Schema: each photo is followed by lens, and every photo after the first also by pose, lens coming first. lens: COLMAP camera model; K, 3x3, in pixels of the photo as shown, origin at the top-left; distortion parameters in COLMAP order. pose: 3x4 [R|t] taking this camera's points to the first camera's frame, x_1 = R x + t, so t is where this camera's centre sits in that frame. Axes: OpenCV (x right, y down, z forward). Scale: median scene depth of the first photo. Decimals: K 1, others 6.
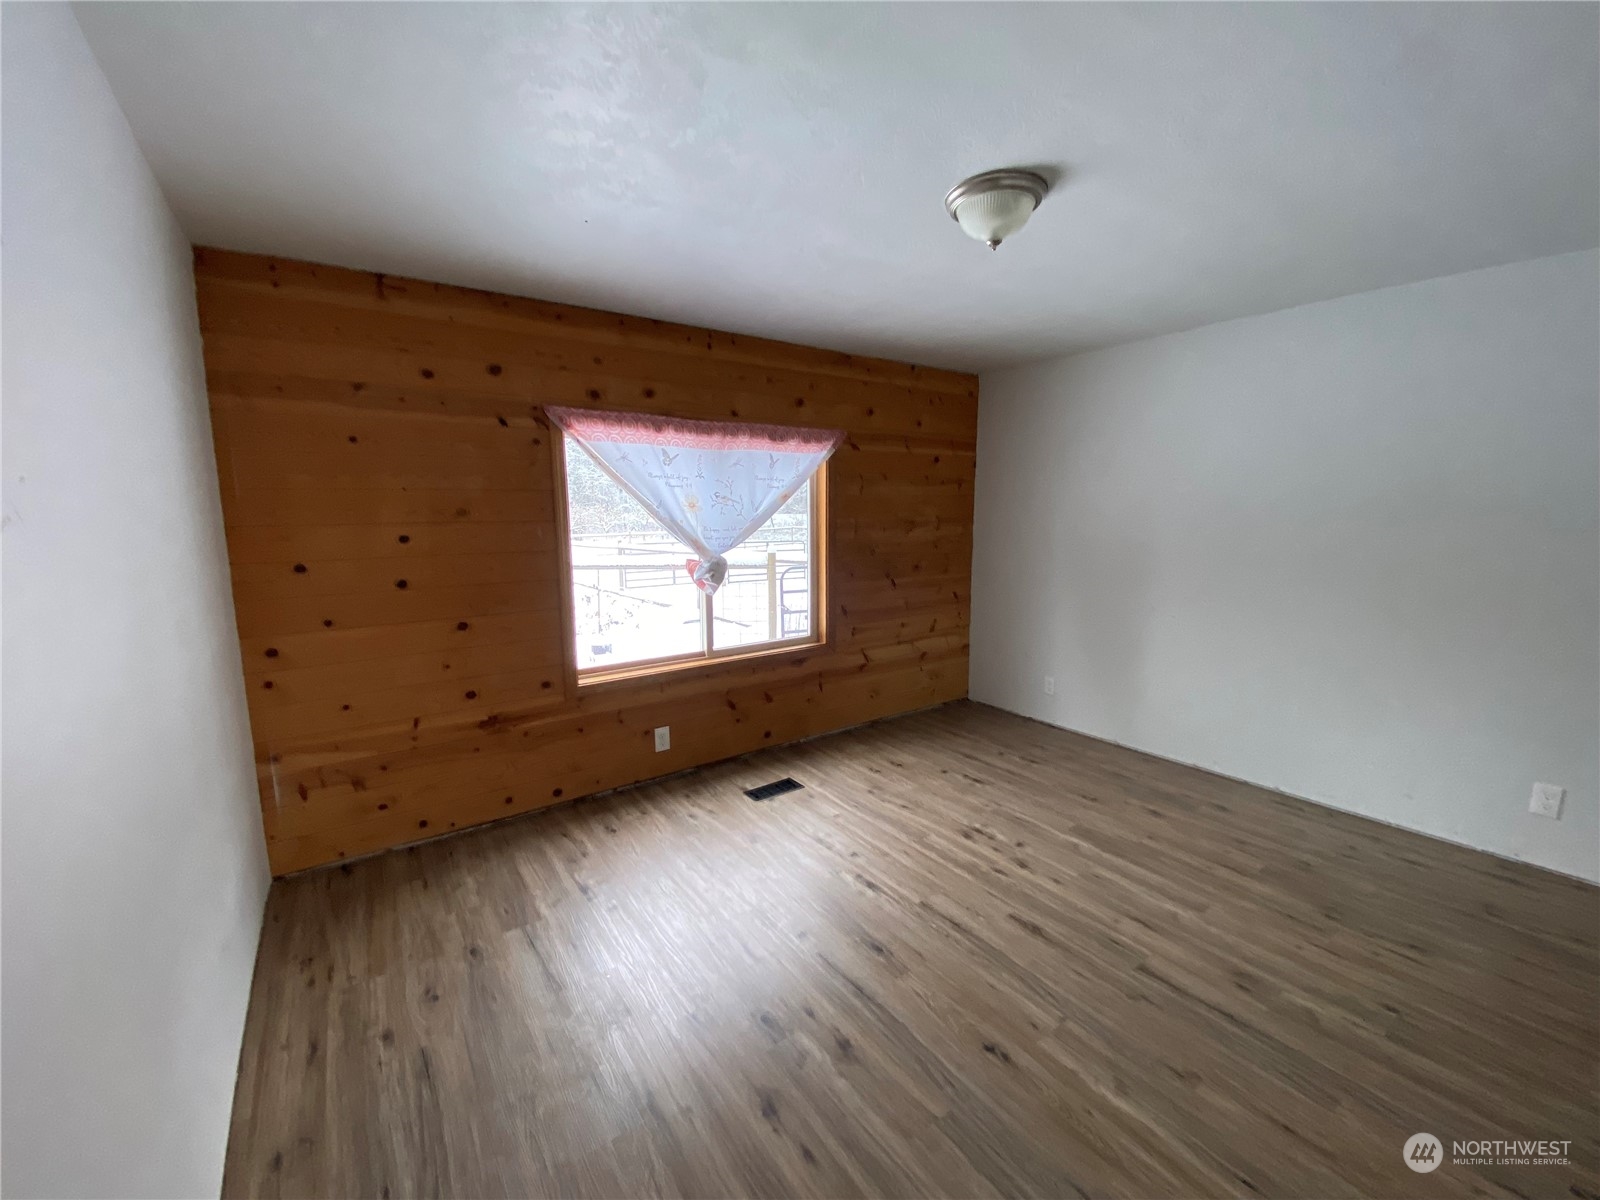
lens RADIAL K [[657.6, 0, 798.3], [0, 657.6, 595.2], [0, 0, 1]] dist [0.068173, -0.038143]
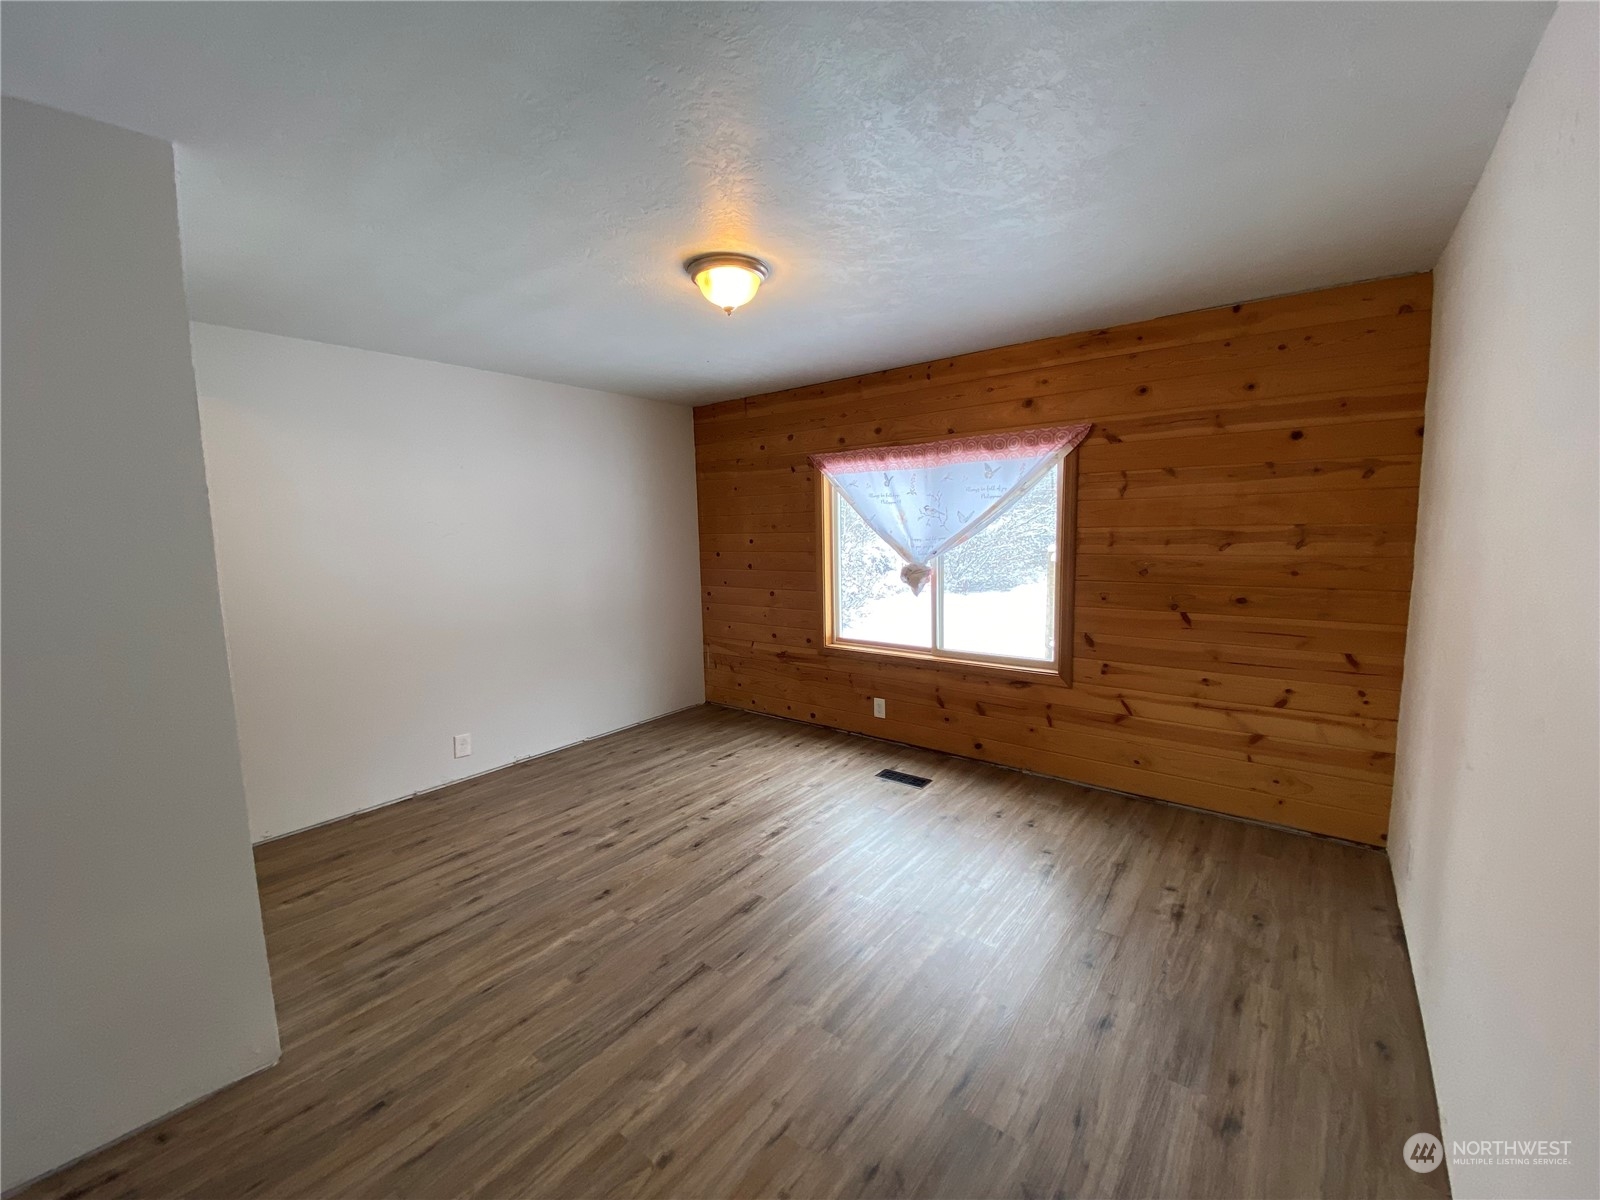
lens RADIAL K [[645.4, 0, 793.0], [0, 645.4, 601.3], [0, 0, 1]] dist [0.033064, -0.035989]
pose [[0.266203, 0.108903, -0.957745, 0.889976], [-0.107605, 0.990744, 0.082746, -0.062808], [0.957892, 0.081031, 0.275458, 0.499977]]
